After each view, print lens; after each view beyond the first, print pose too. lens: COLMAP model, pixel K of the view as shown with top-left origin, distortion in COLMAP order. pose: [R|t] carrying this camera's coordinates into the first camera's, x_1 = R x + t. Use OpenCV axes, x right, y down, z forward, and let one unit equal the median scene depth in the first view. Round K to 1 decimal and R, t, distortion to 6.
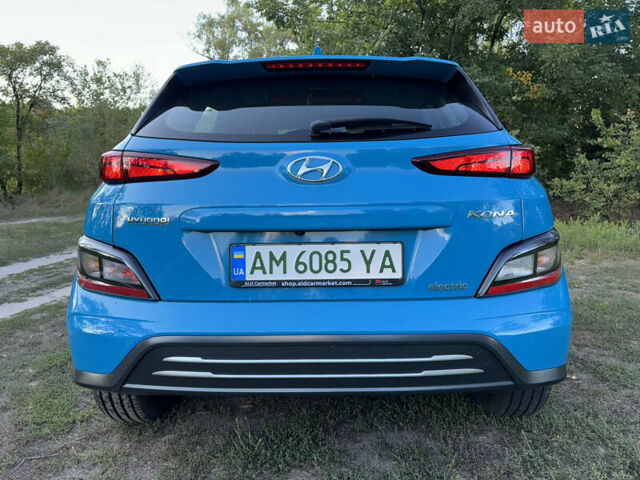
lens RADIAL K [[484.6, 0, 320.0], [0, 484.6, 240.0], [0, 0, 1]] dist [0.058377, -0.057452]
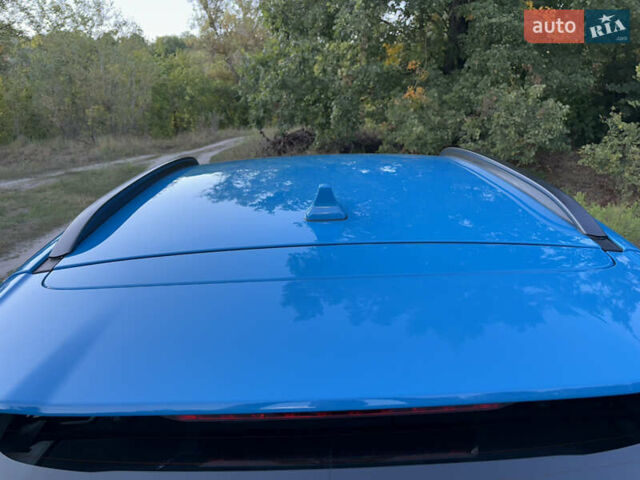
lens RADIAL K [[484.2, 0, 320.0], [0, 484.2, 240.0], [0, 0, 1]] dist [0.050498, -0.064498]
pose [[0.999336, -0.030462, 0.019978, -0.004993], [0.027138, 0.988378, 0.149577, -0.100198], [-0.024303, -0.148935, 0.988548, 0.141221]]
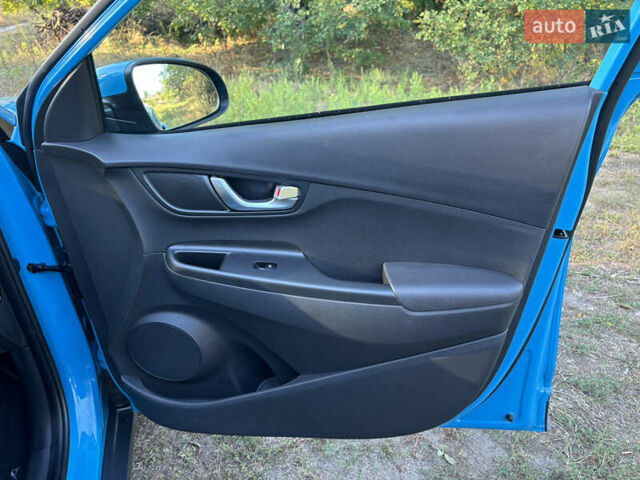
lens RADIAL K [[484.2, 0, 320.0], [0, 484.2, 240.0], [0, 0, 1]] dist [0.050498, -0.064498]
pose [[0.952195, -0.149818, 0.266231, 0.119155], [0.048200, 0.934250, 0.353347, -0.075973], [-0.301664, -0.323622, 0.896810, 0.340558]]
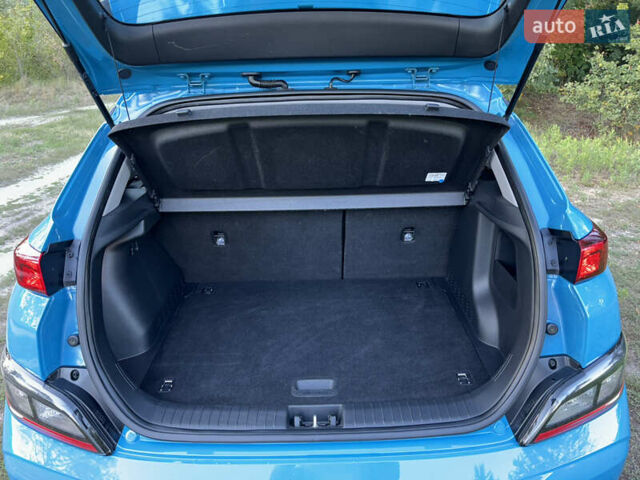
lens RADIAL K [[484.2, 0, 320.0], [0, 484.2, 240.0], [0, 0, 1]] dist [0.050498, -0.064498]
pose [[0.999702, -0.017977, 0.016508, -0.000829], [0.013422, 0.969851, 0.243328, -0.068182], [-0.020385, -0.243034, 0.969803, 0.057018]]
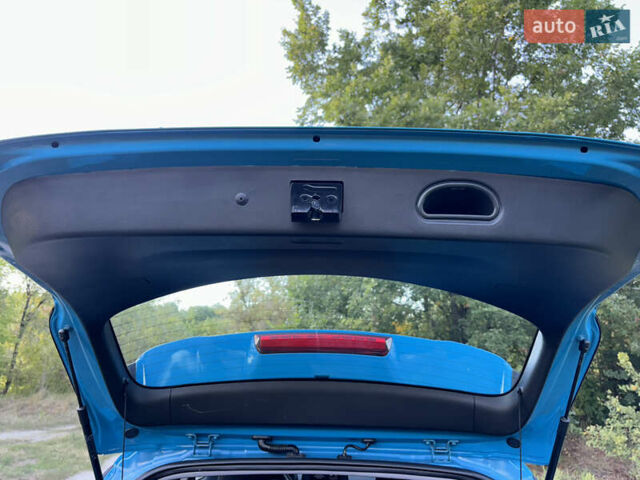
lens RADIAL K [[484.2, 0, 320.0], [0, 484.2, 240.0], [0, 0, 1]] dist [0.050498, -0.064498]
pose [[0.999429, 0.030448, -0.014633, -0.001066], [-0.033731, 0.923135, -0.382994, -0.080240], [0.001847, 0.383269, 0.923635, 0.059855]]
